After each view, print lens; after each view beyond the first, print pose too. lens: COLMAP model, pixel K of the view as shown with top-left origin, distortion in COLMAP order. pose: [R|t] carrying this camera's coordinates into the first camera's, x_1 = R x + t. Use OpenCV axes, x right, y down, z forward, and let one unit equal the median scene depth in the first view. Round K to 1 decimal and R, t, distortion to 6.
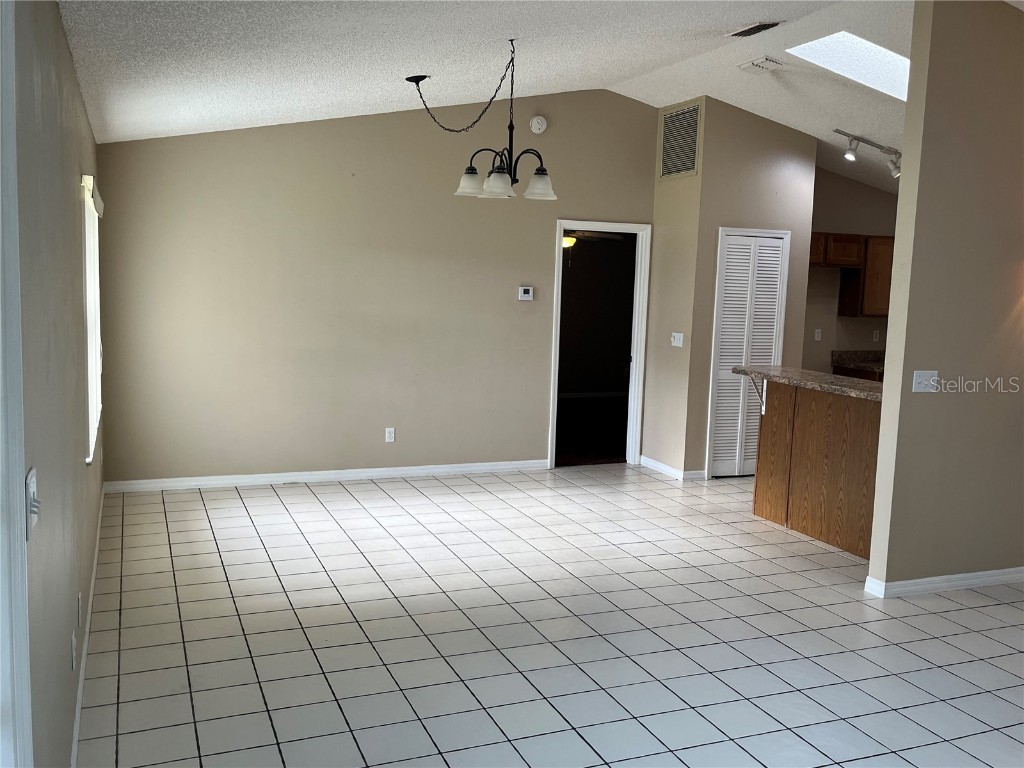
lens RADIAL K [[924.8, 0, 512.8], [0, 924.8, 384.0], [0, 0, 1]] dist [-0.007045, -0.003704]
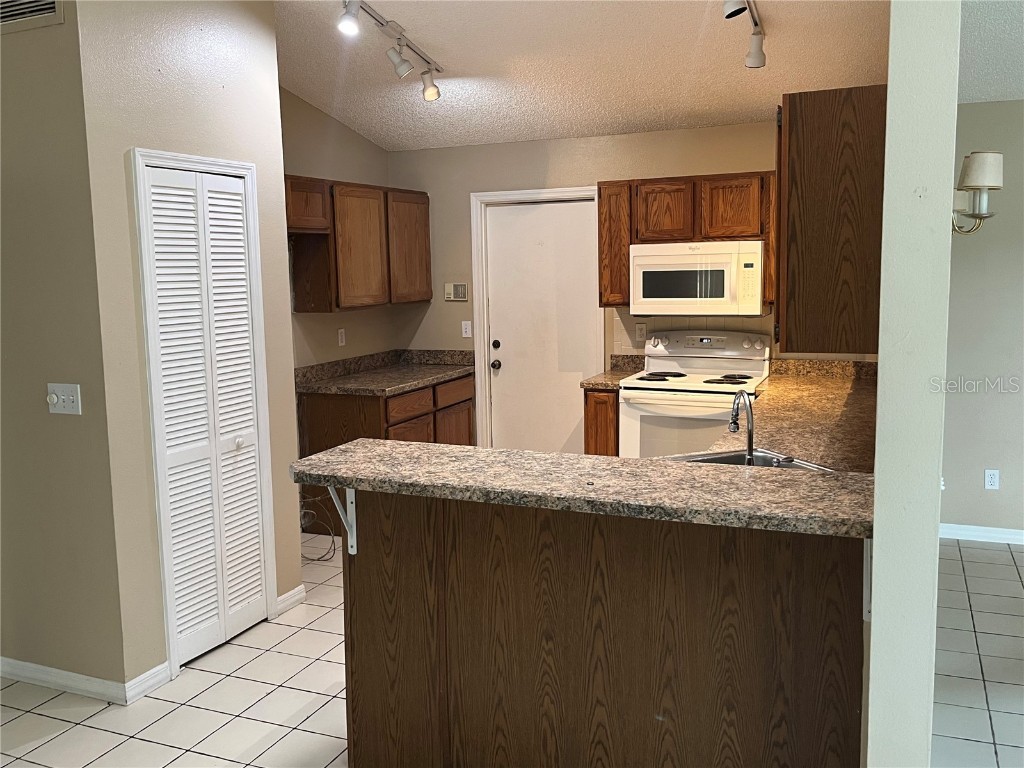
lens RADIAL K [[924.8, 0, 511.3], [0, 924.8, 377.7], [0, 0, 1]] dist [-0.007045, -0.003704]
pose [[0.712143, -0.132442, 0.689428, 0.023776], [0.123279, 0.990376, 0.062914, -0.059594], [-0.691125, 0.040189, 0.721617, 0.524887]]
